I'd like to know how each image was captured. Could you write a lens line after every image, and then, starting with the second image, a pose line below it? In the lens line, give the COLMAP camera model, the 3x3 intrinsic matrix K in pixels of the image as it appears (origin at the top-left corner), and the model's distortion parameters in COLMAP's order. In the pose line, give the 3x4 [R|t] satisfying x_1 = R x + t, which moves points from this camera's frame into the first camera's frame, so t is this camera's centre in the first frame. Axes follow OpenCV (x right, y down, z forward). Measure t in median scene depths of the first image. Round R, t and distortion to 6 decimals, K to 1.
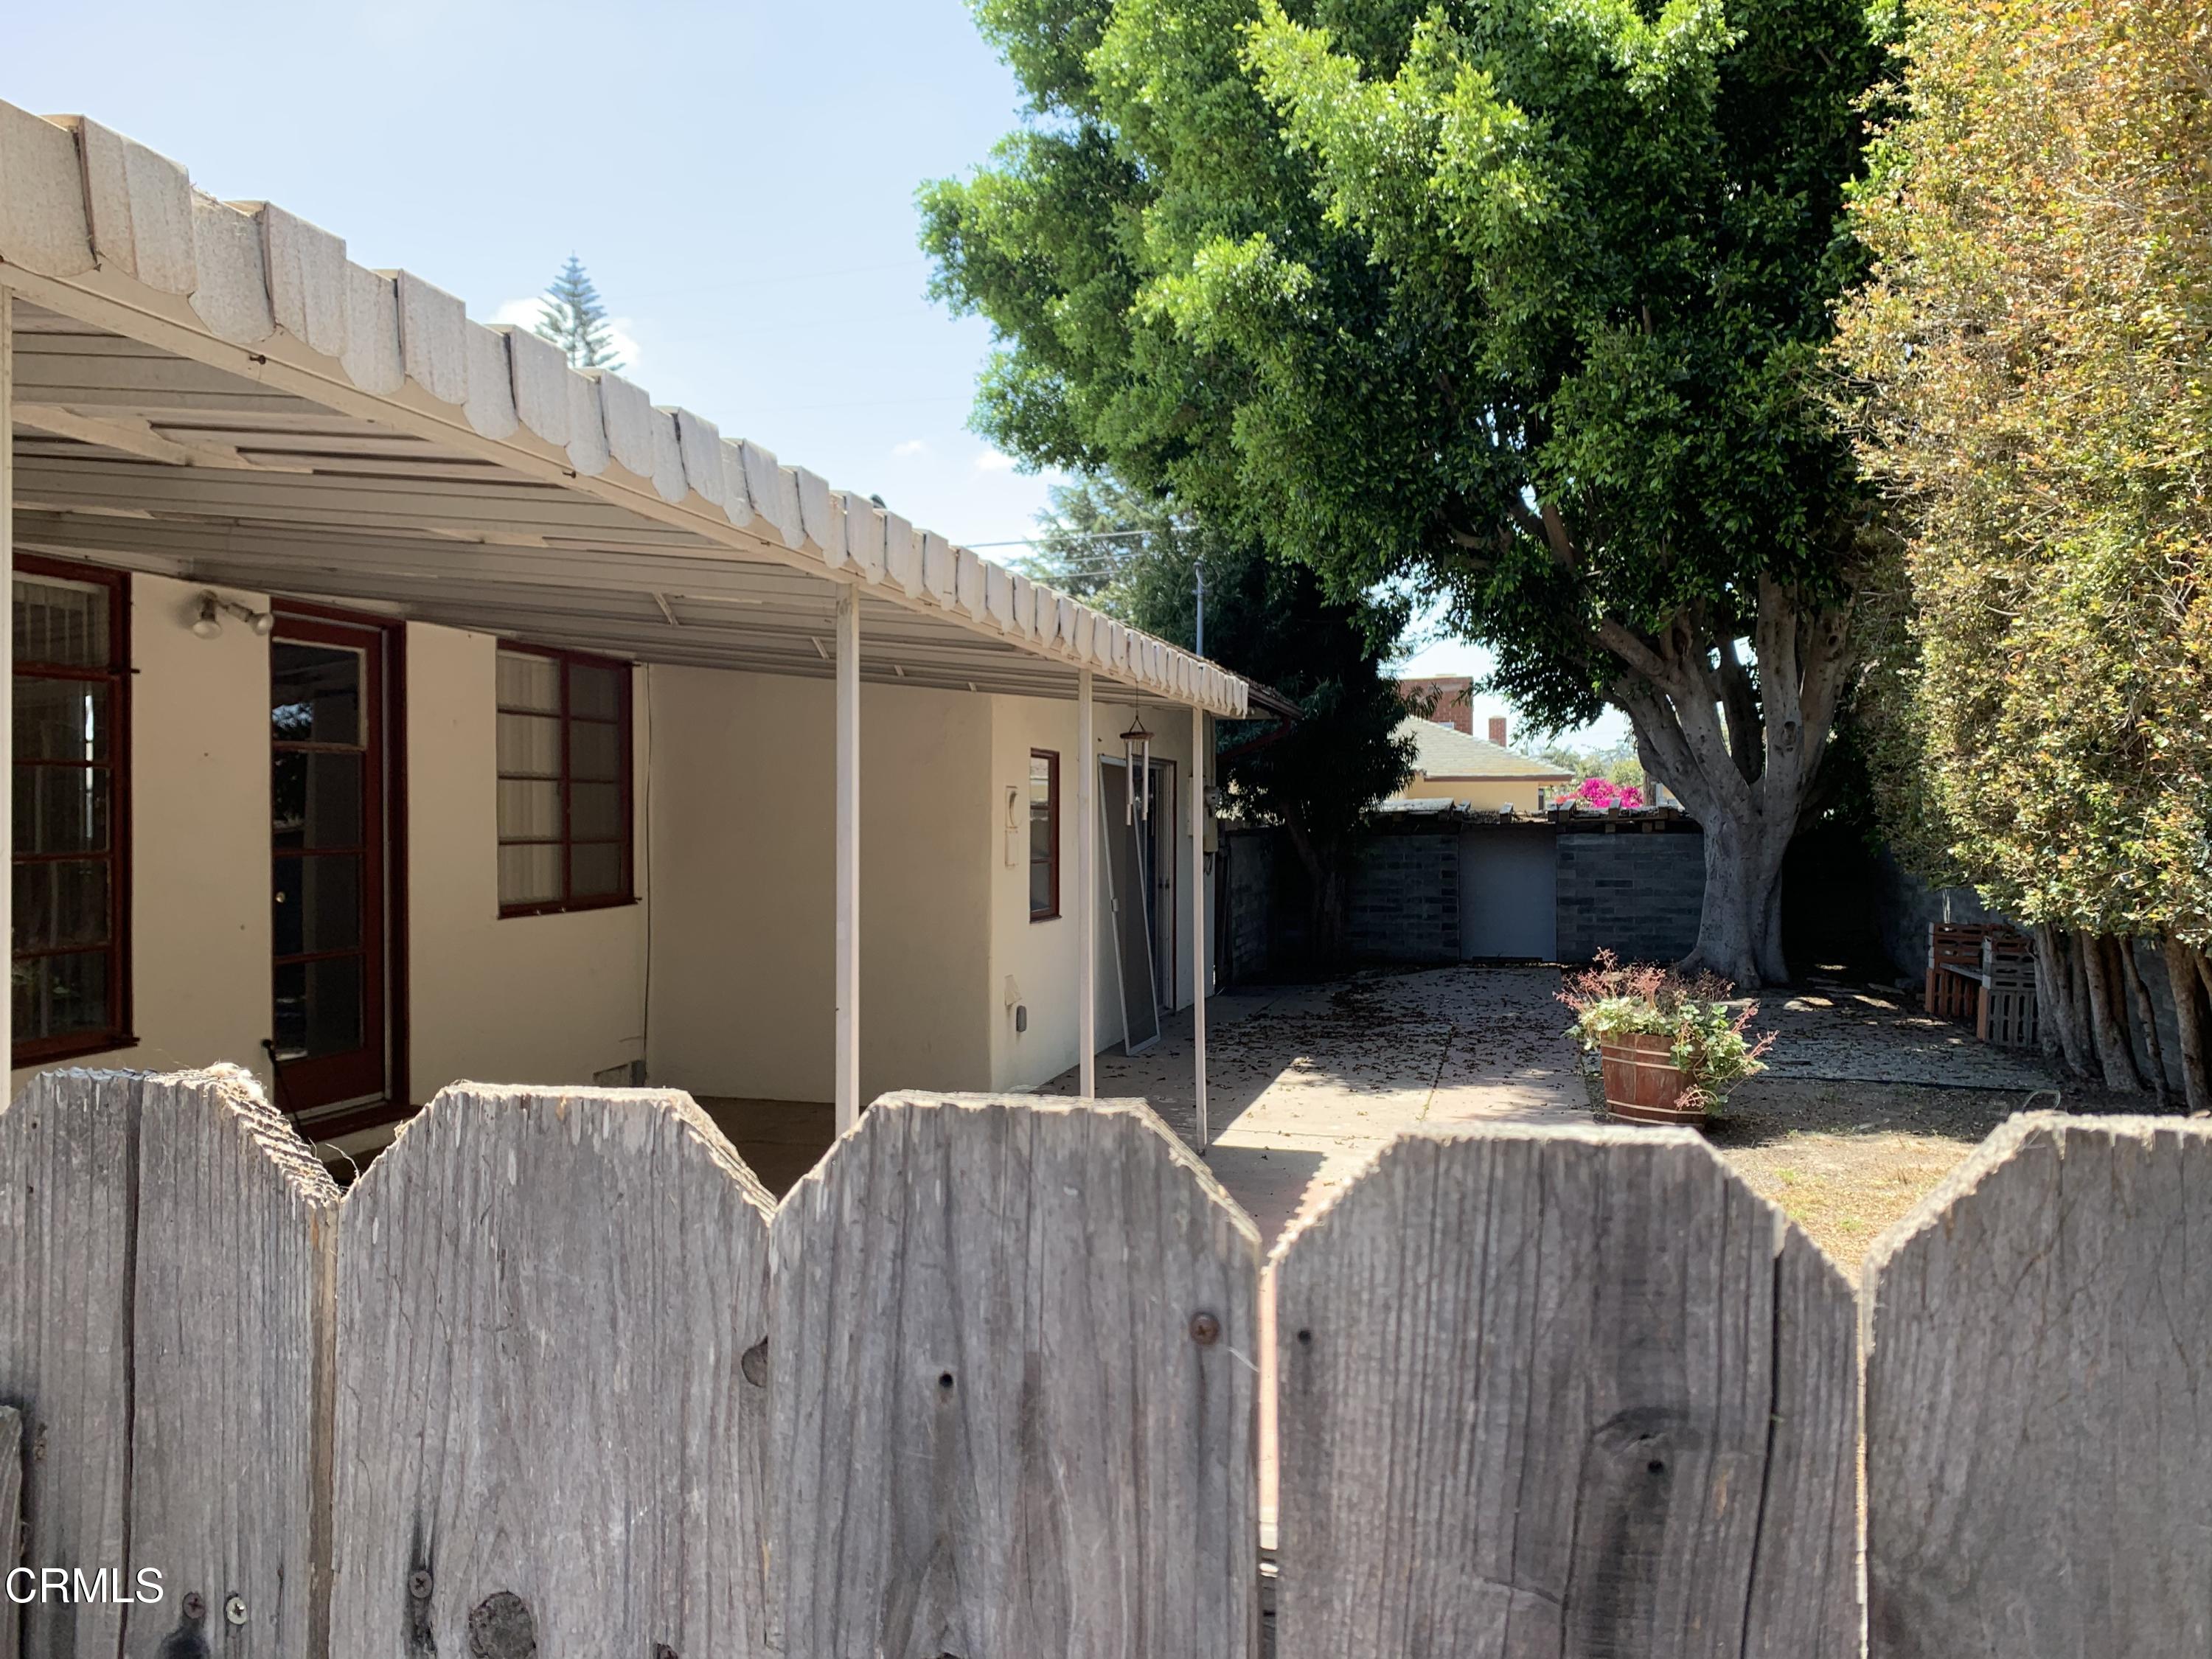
lens RADIAL K [[1719.5, 0, 1097.4], [0, 1719.5, 846.5], [0, 0, 1]] dist [0.014228, -0.002294]
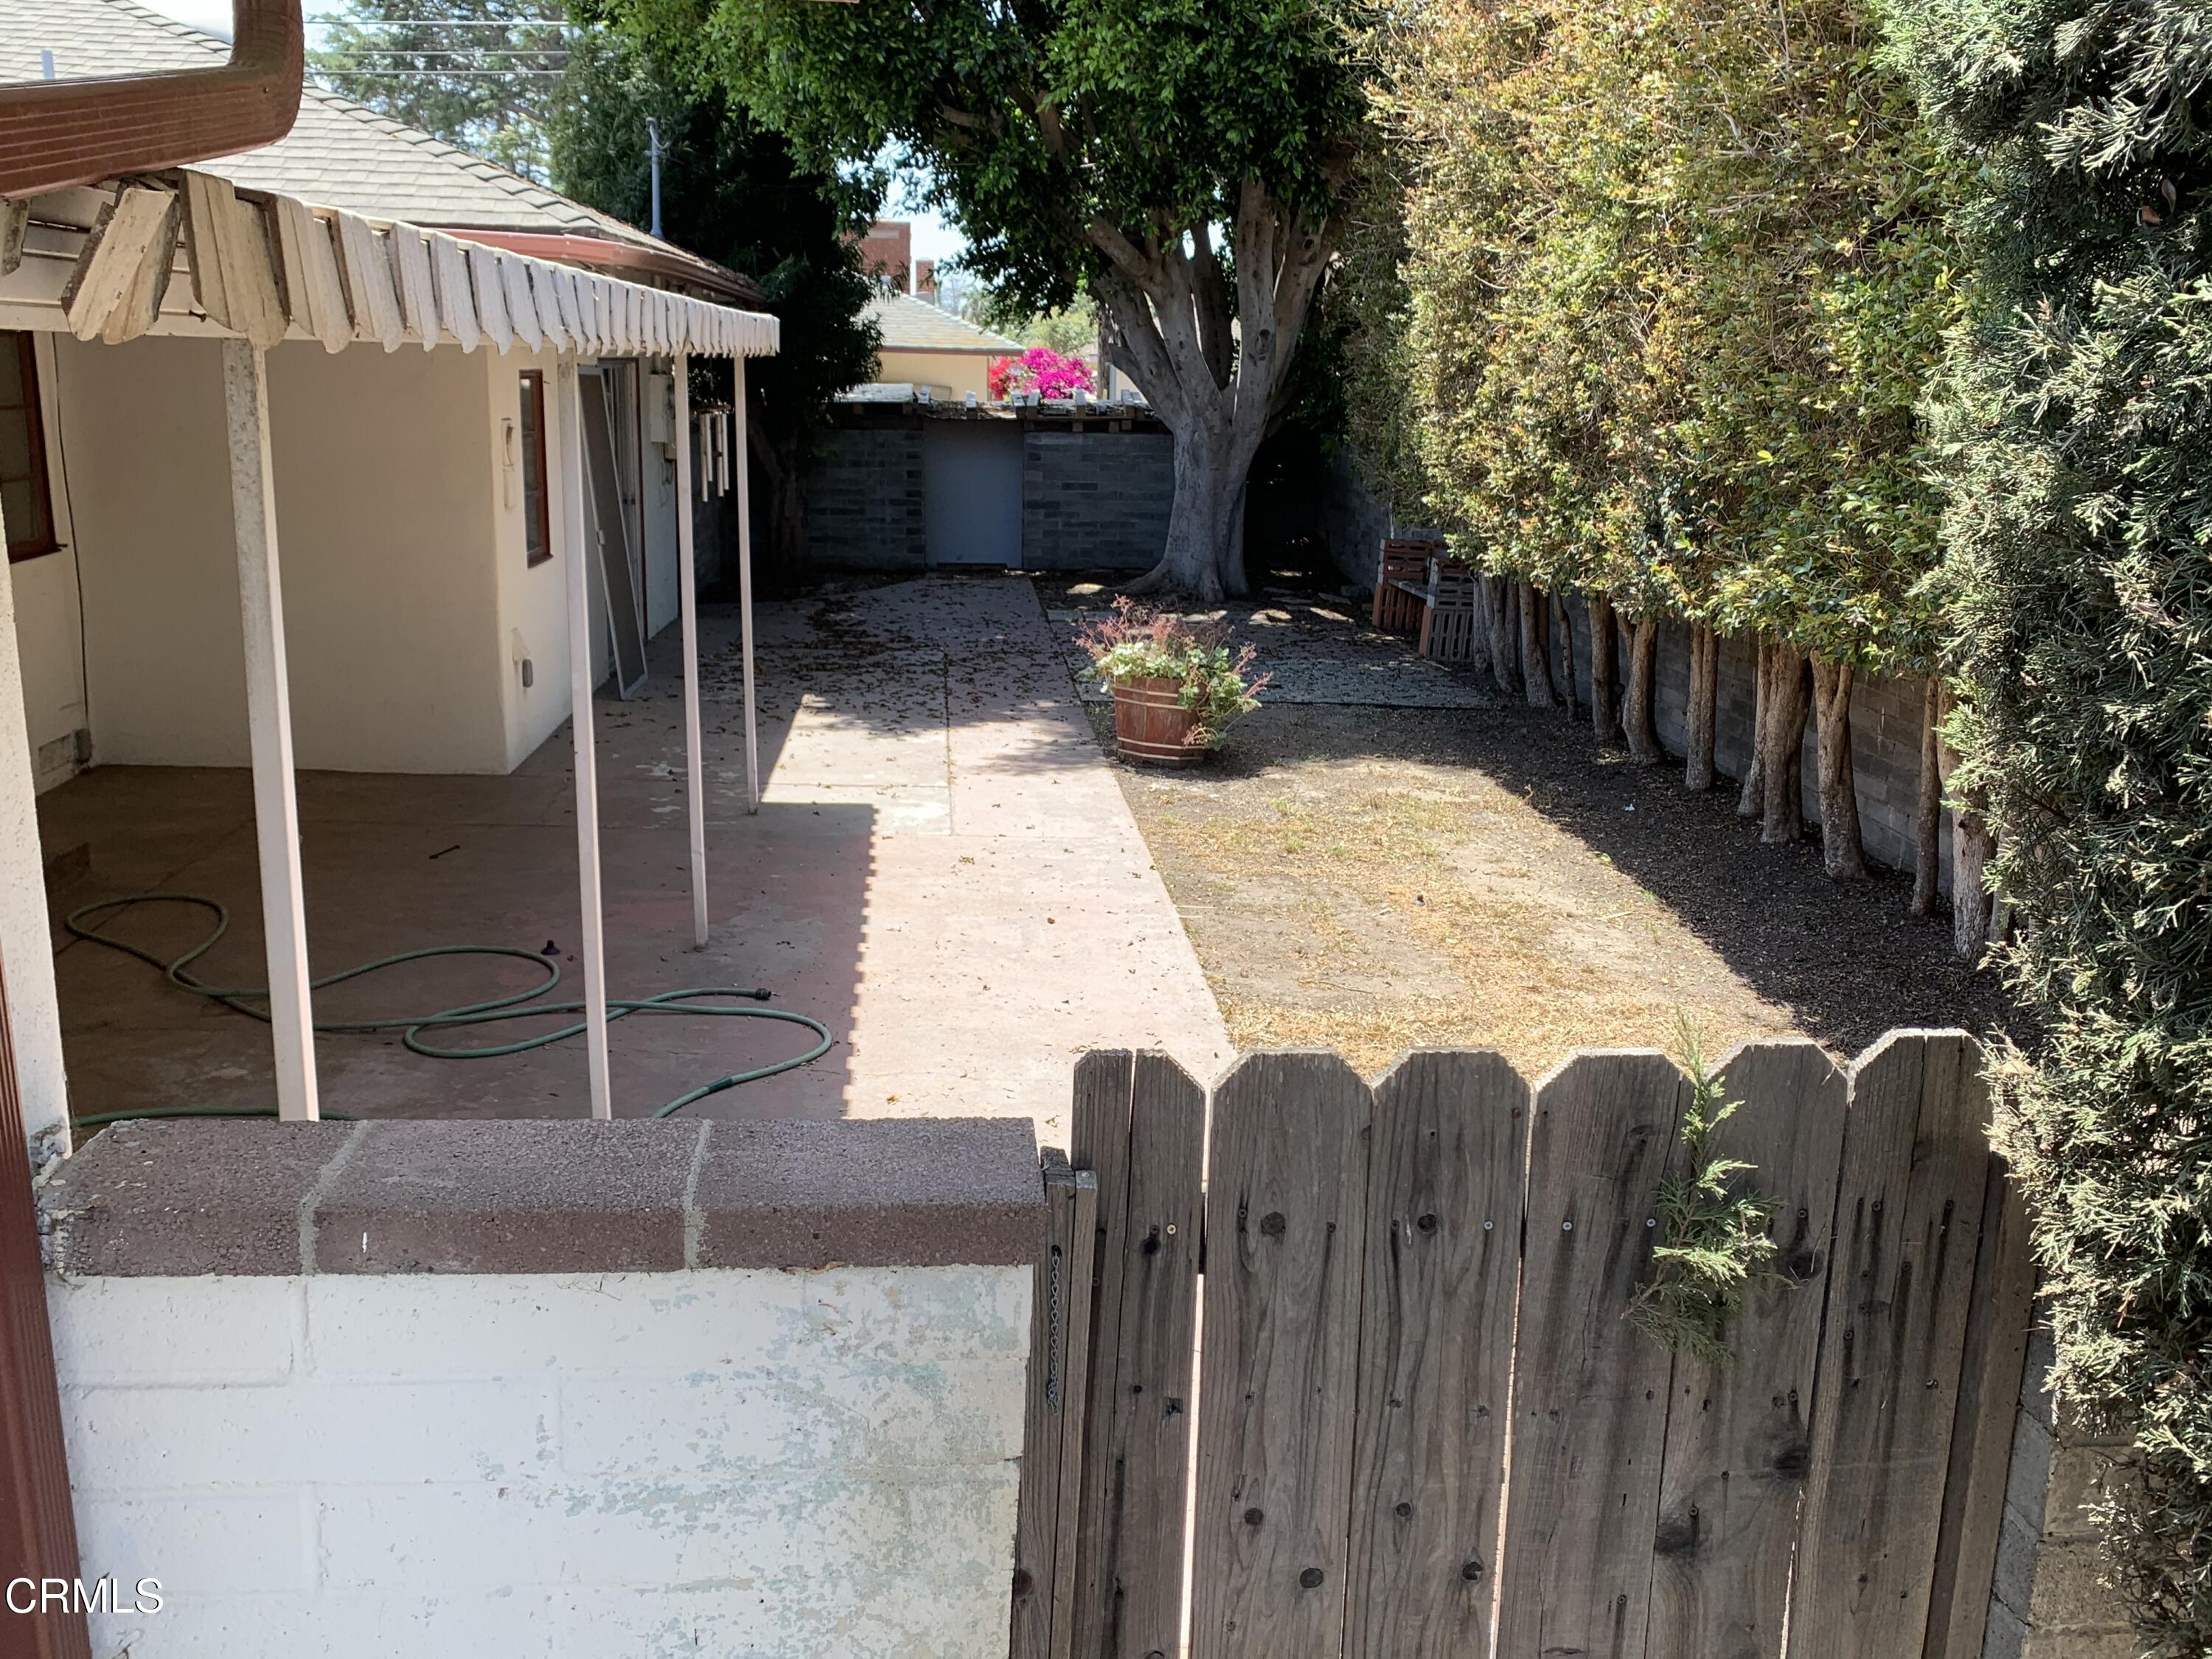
lens RADIAL K [[1916.4, 0, 1105.9], [0, 1916.4, 836.2], [0, 0, 1]] dist [0.110363, -0.191893]
pose [[0.947836, -0.045390, 0.315511, -0.067619], [-0.024796, 0.976311, 0.214945, -0.037376], [-0.317793, -0.211556, 0.924257, -0.075661]]
